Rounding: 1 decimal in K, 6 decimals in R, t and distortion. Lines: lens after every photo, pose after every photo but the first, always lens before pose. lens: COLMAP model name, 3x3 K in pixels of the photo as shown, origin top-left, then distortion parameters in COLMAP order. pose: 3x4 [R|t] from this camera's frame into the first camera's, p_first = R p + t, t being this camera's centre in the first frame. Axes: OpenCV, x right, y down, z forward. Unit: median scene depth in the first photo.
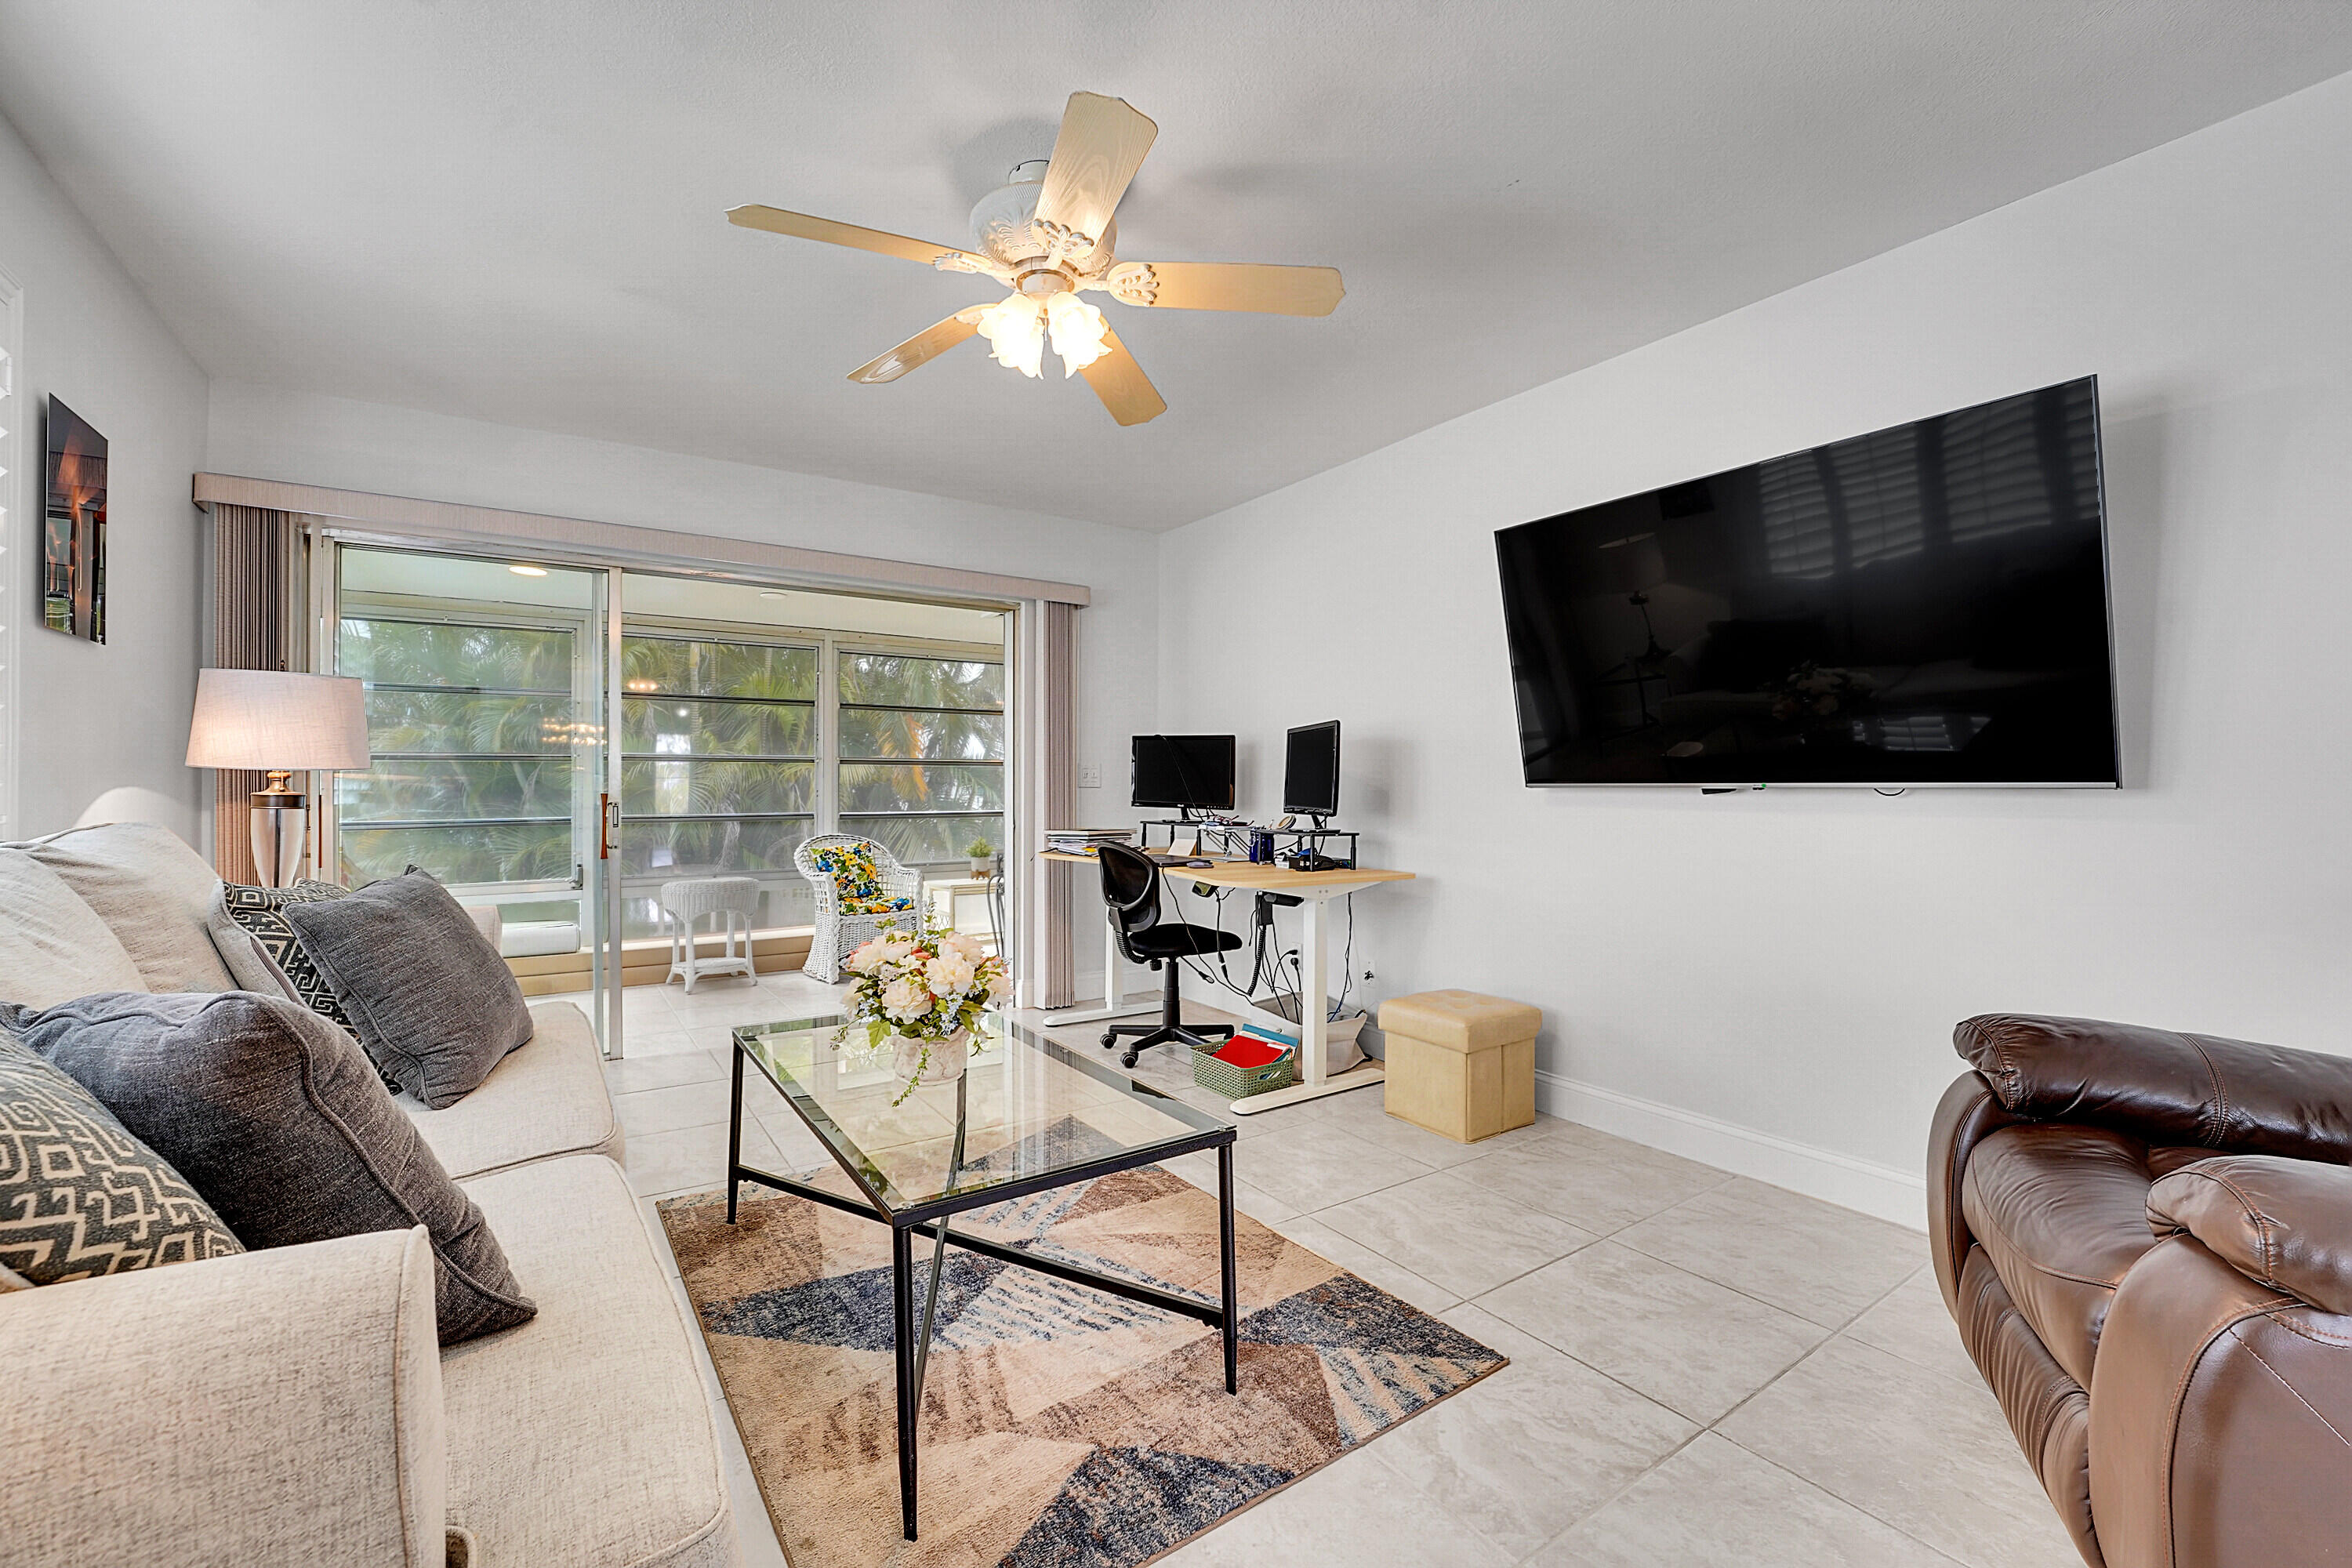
lens RADIAL K [[966.7, 0, 1176.0], [0, 966.7, 784.0], [0, 0, 1]] dist [-0.021872, -0.000149]
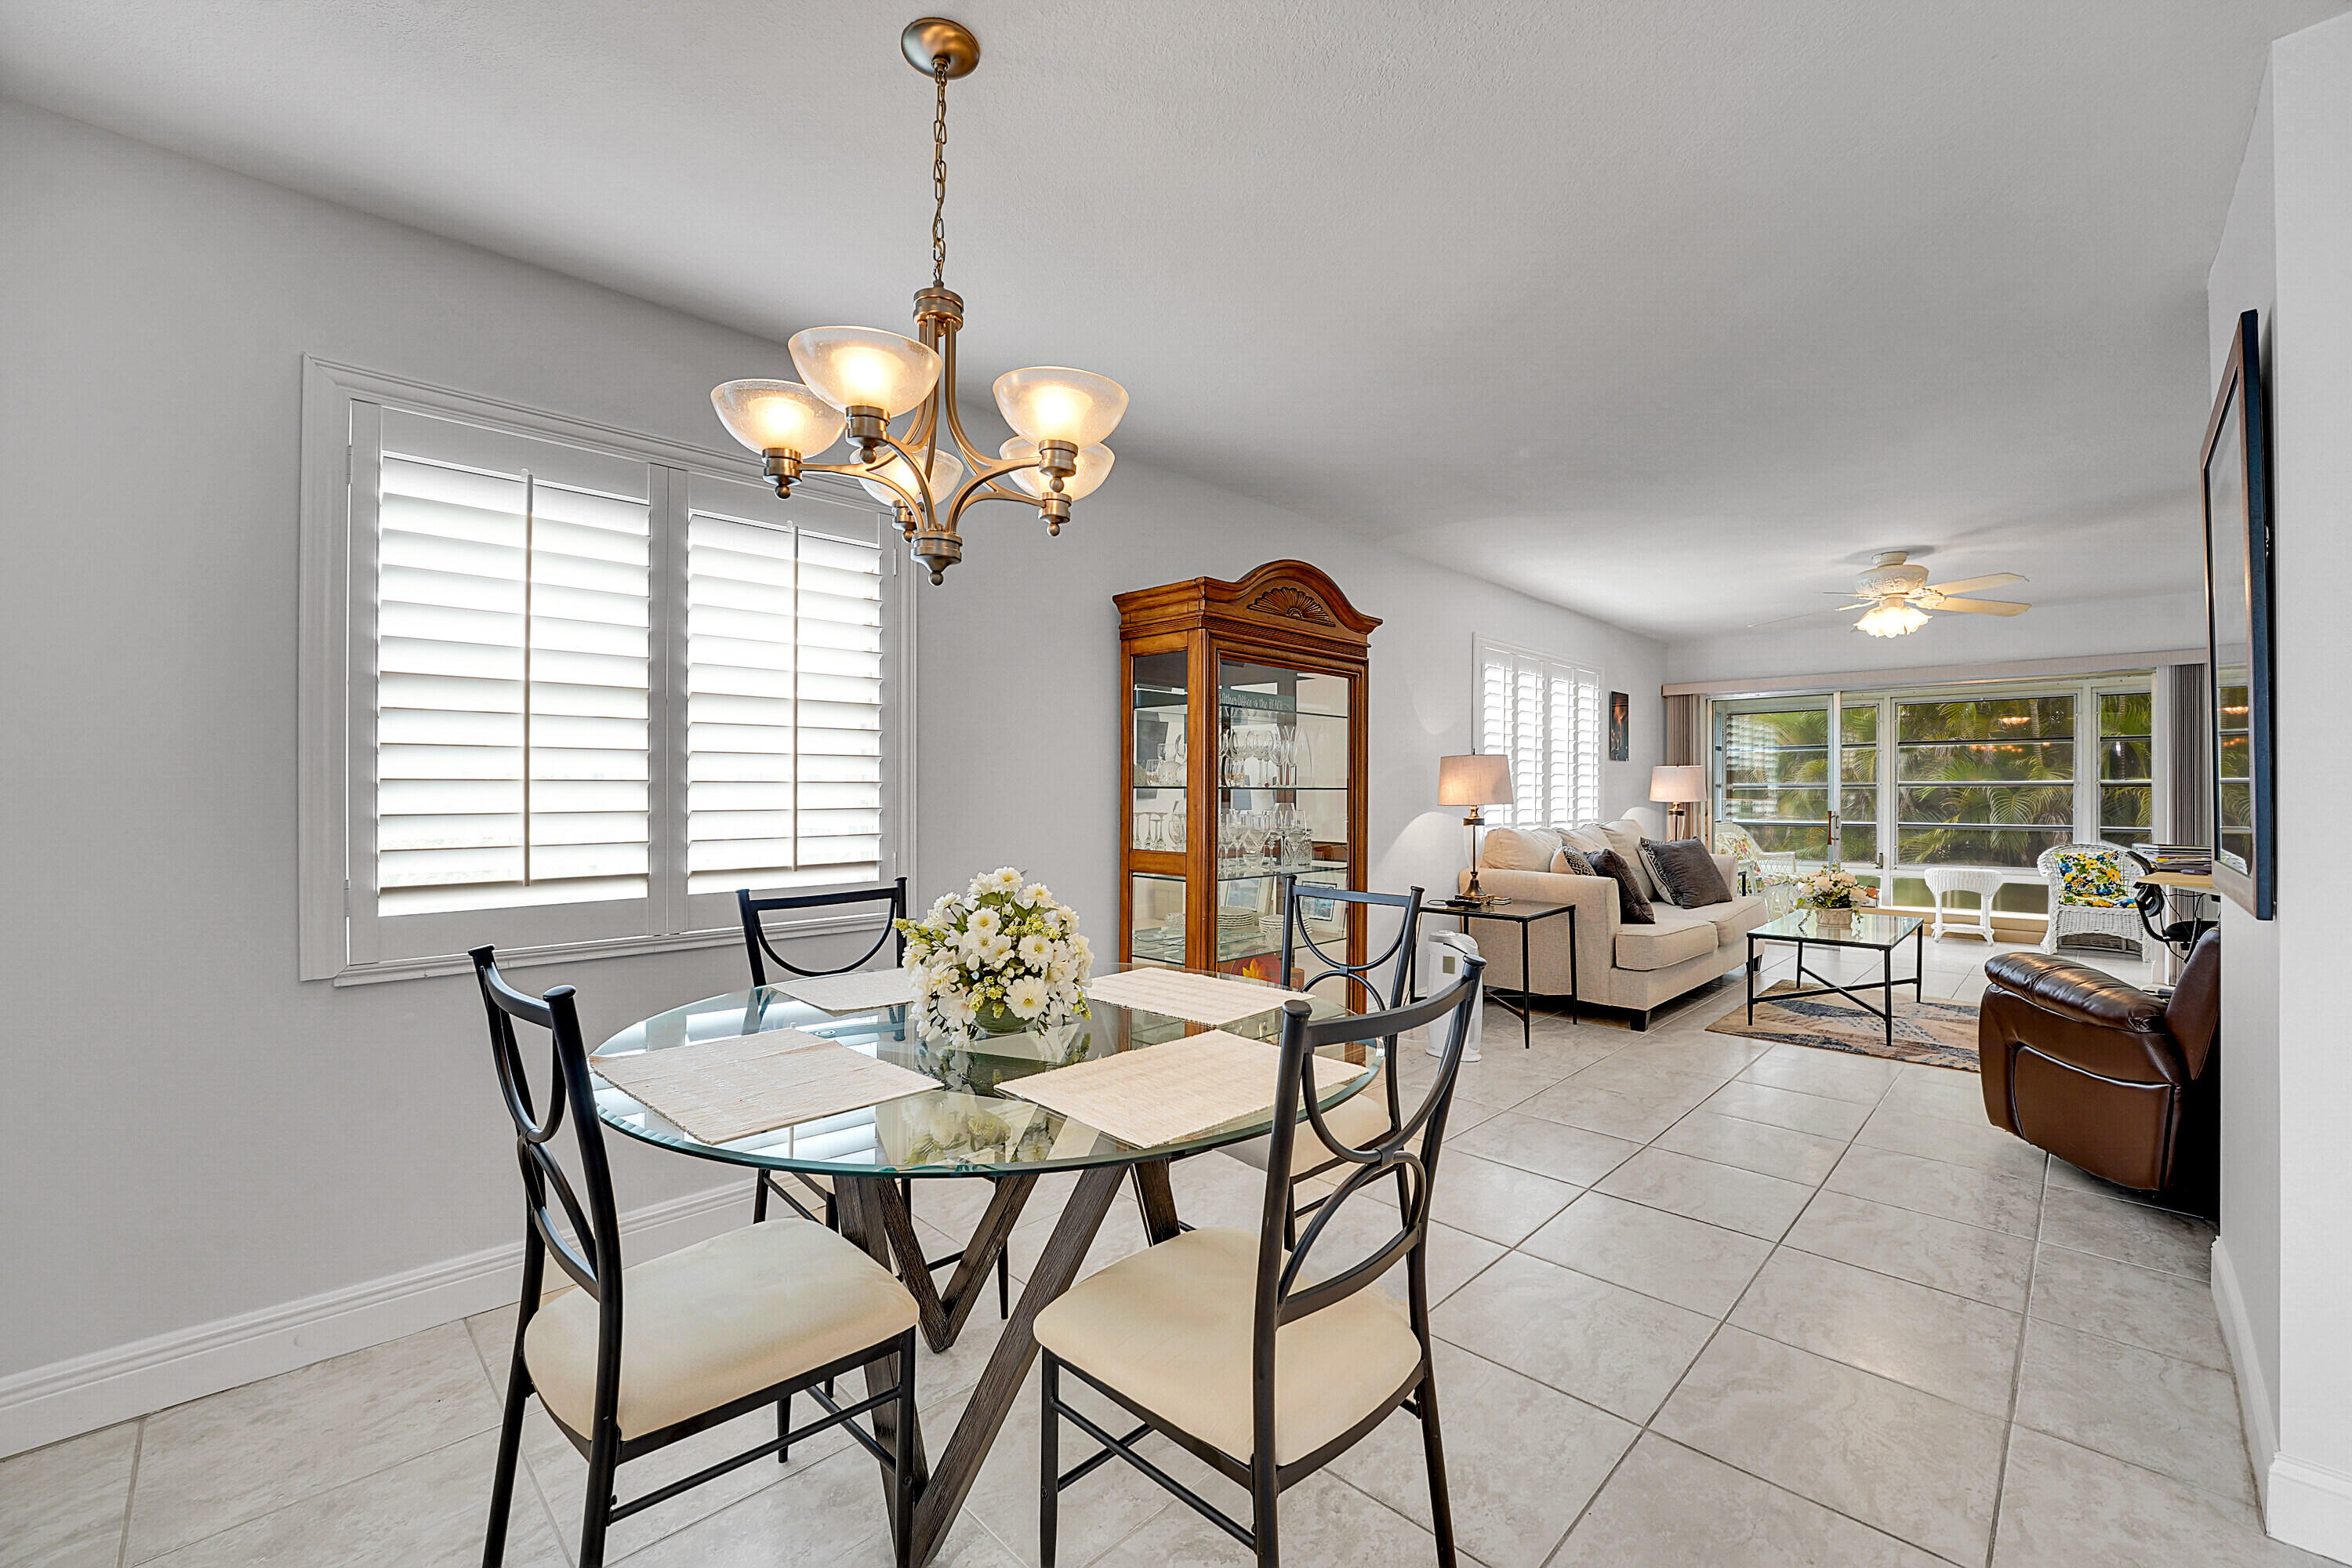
lens RADIAL K [[966.7, 0, 1176.0], [0, 966.7, 784.0], [0, 0, 1]] dist [-0.021872, -0.000149]
pose [[0.195921, 0.001505, -0.980619, 1.570960], [0.001491, 0.999997, 0.001833, -0.074524], [0.980619, -0.001821, 0.195918, -1.016023]]
